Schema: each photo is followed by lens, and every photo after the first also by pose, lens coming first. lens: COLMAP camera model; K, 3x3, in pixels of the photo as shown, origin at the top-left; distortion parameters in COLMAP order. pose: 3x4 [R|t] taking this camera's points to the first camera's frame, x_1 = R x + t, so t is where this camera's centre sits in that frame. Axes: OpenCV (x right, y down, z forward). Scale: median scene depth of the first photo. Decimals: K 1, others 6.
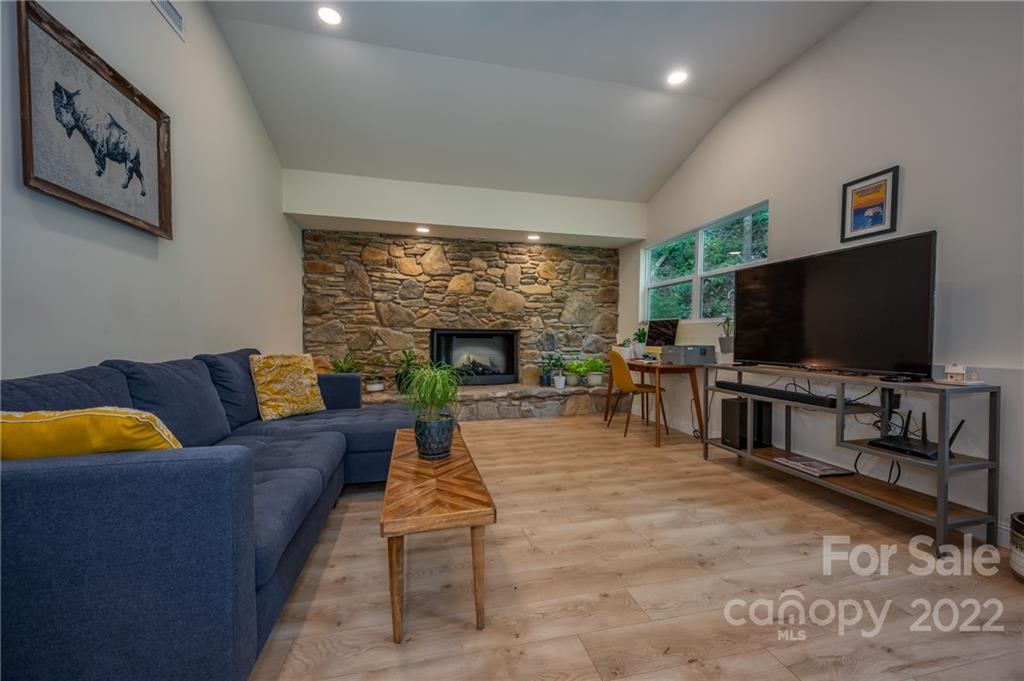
lens RADIAL K [[401.8, 0, 510.6], [0, 401.8, 346.6], [0, 0, 1]] dist [0.001964, -0.000343]
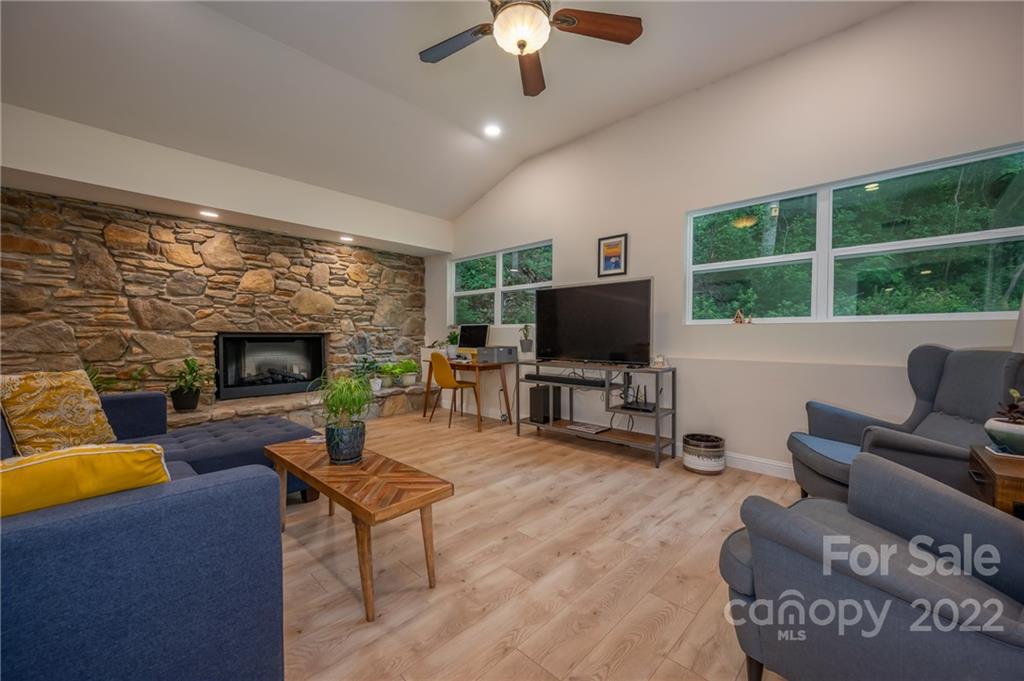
lens RADIAL K [[401.8, 0, 514.6], [0, 401.8, 346.8], [0, 0, 1]] dist [0.001964, -0.000343]
pose [[0.836509, -0.021049, 0.547549, -0.249608], [0.018735, 0.999776, 0.009811, -0.018217], [-0.547633, 0.002051, 0.836716, -0.078277]]
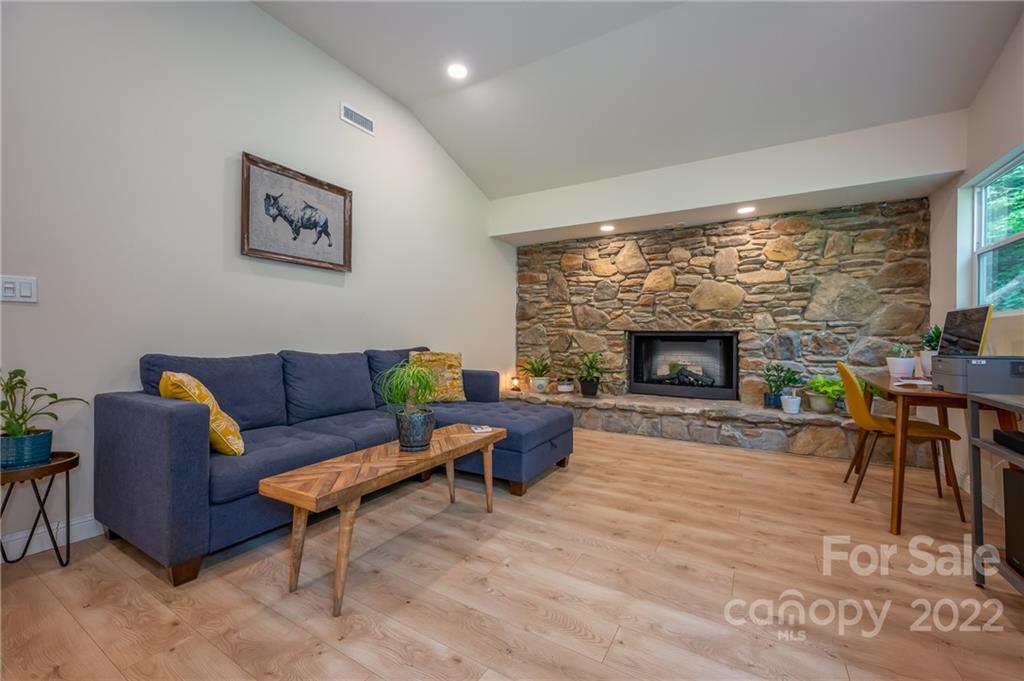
lens RADIAL K [[401.8, 0, 509.1], [0, 401.8, 335.9], [0, 0, 1]] dist [0.001964, -0.000343]
pose [[0.719361, -0.002897, -0.694630, 0.462882], [-0.023405, 0.999322, -0.028406, -0.000092], [0.694242, 0.036691, 0.718806, 0.257322]]
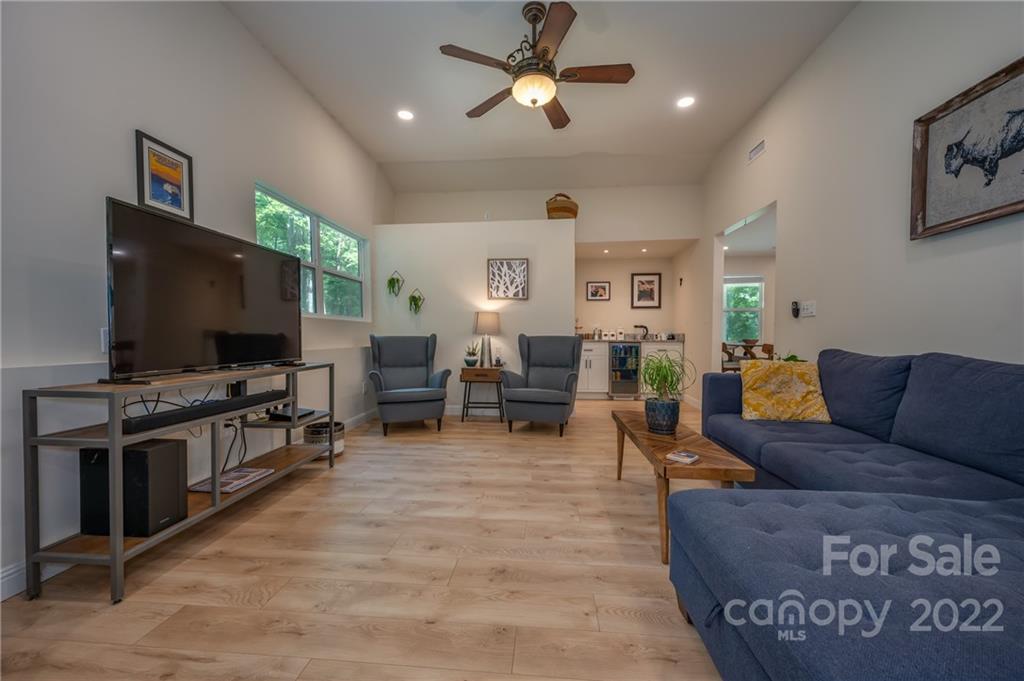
lens RADIAL K [[401.8, 0, 516.6], [0, 401.8, 342.7], [0, 0, 1]] dist [0.001964, -0.000343]
pose [[-0.955850, -0.011615, 0.293625, -0.079281], [0.002080, 0.998926, 0.046285, -0.032845], [-0.293847, 0.044852, -0.954800, 1.442873]]
